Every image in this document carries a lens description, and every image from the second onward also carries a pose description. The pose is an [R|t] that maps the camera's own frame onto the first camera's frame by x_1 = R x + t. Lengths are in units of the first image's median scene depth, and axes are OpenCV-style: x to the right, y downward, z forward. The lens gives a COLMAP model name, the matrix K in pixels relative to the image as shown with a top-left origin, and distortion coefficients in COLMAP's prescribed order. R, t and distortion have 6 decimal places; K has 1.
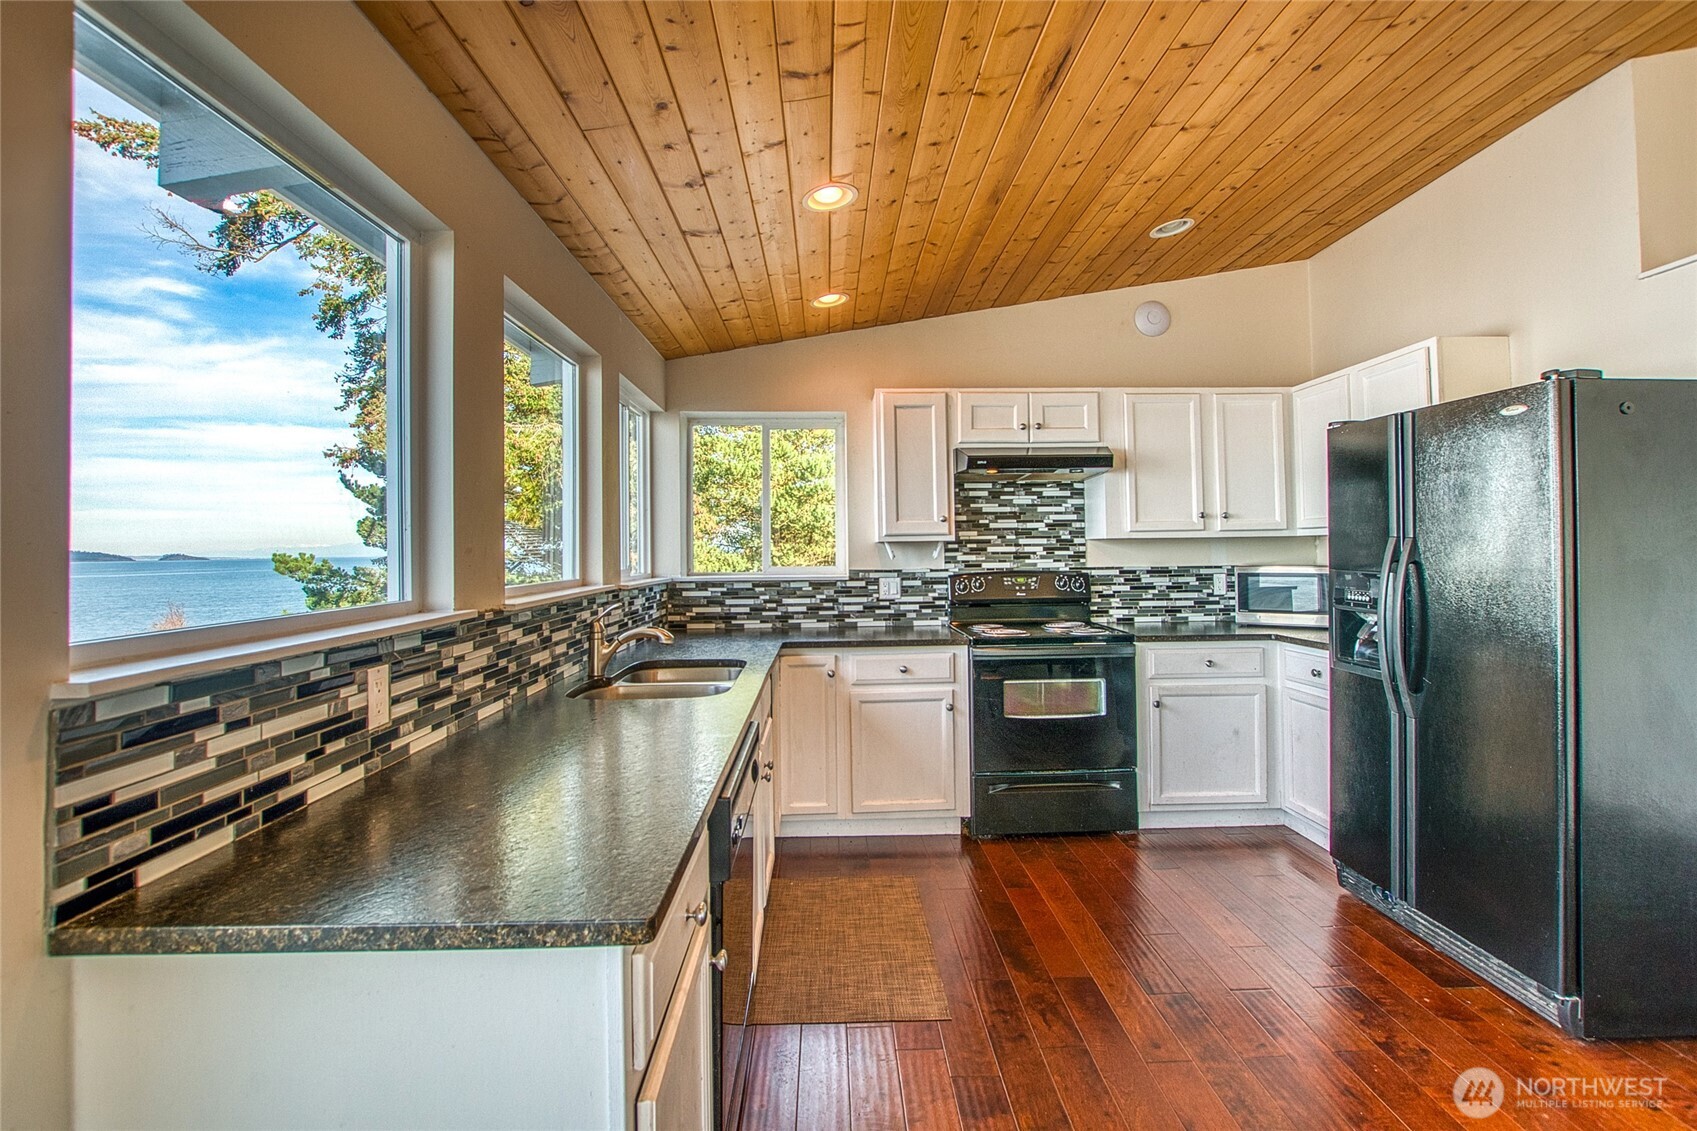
lens RADIAL K [[752.7, 0, 847.8], [0, 752.7, 514.5], [0, 0, 1]] dist [-0.025409, 0.007956]
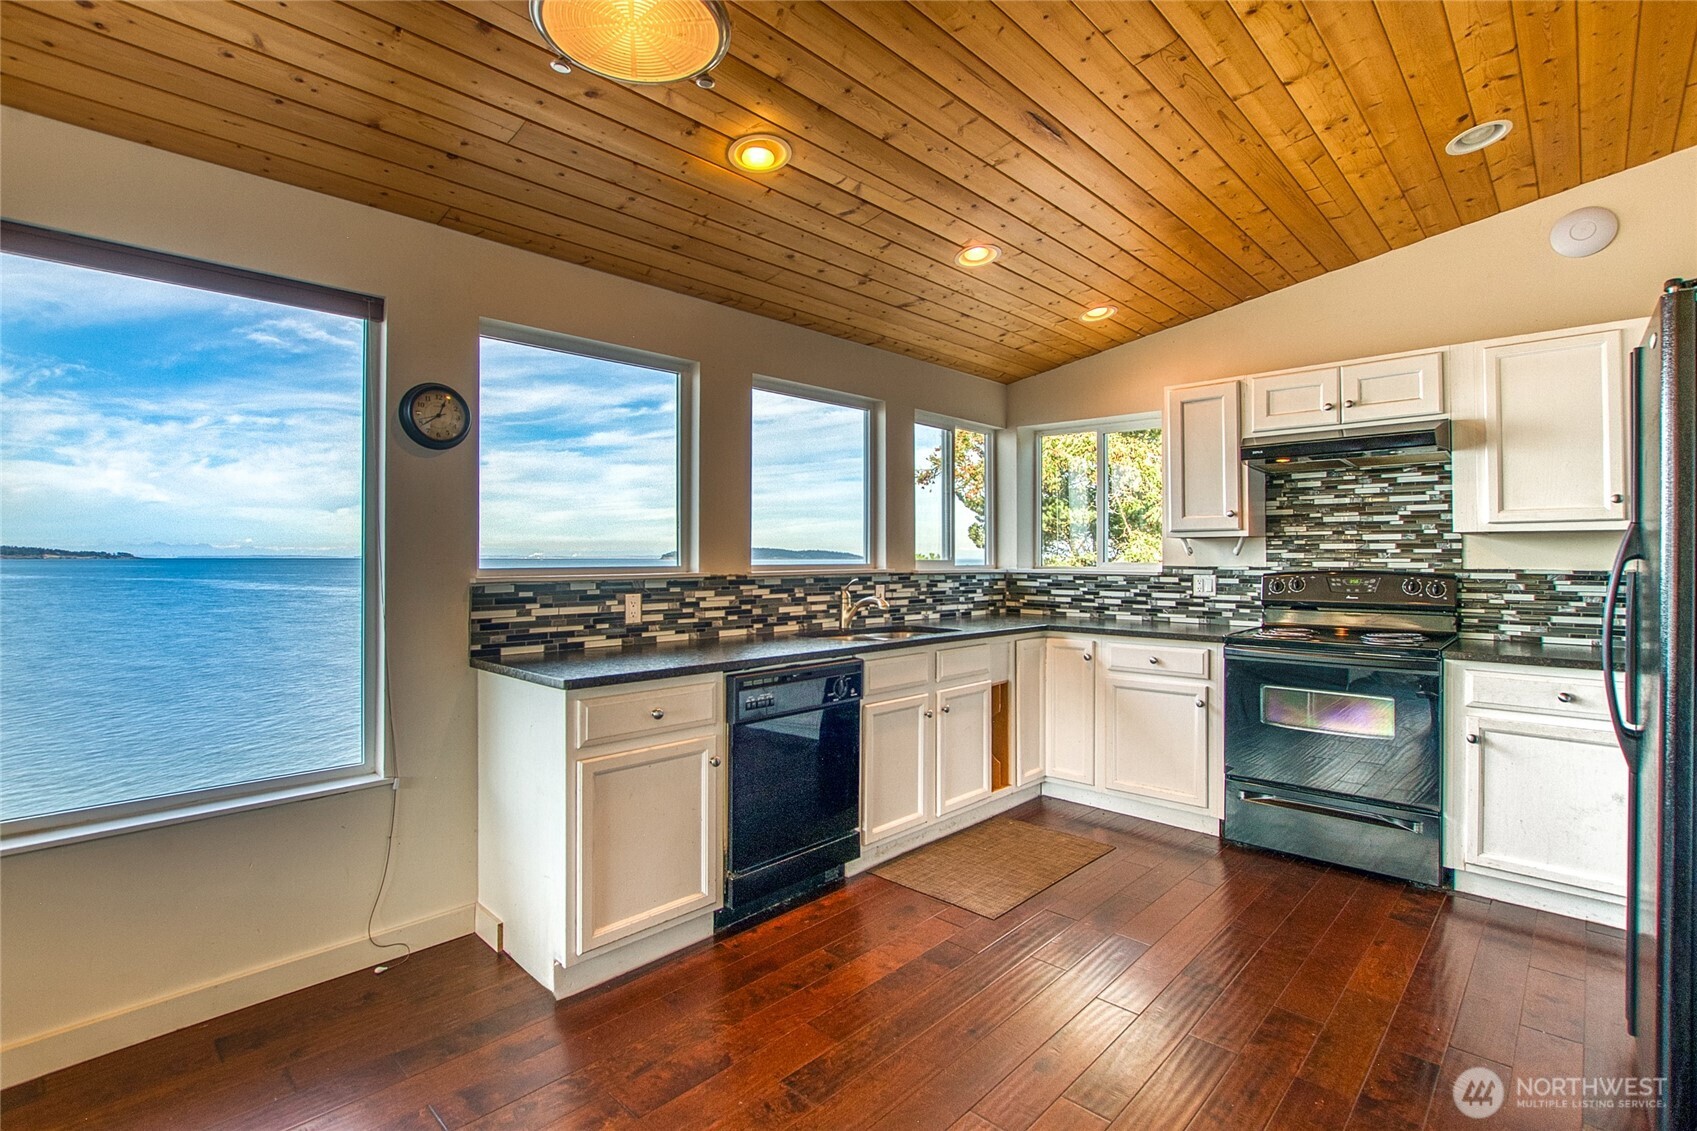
lens RADIAL K [[752.7, 0, 847.8], [0, 752.7, 514.5], [0, 0, 1]] dist [-0.025409, 0.007956]
pose [[0.720263, -0.025113, -0.693246, 0.404300], [0.021835, 0.999670, -0.013528, 0.008735], [0.693357, -0.005394, 0.720574, -0.025108]]
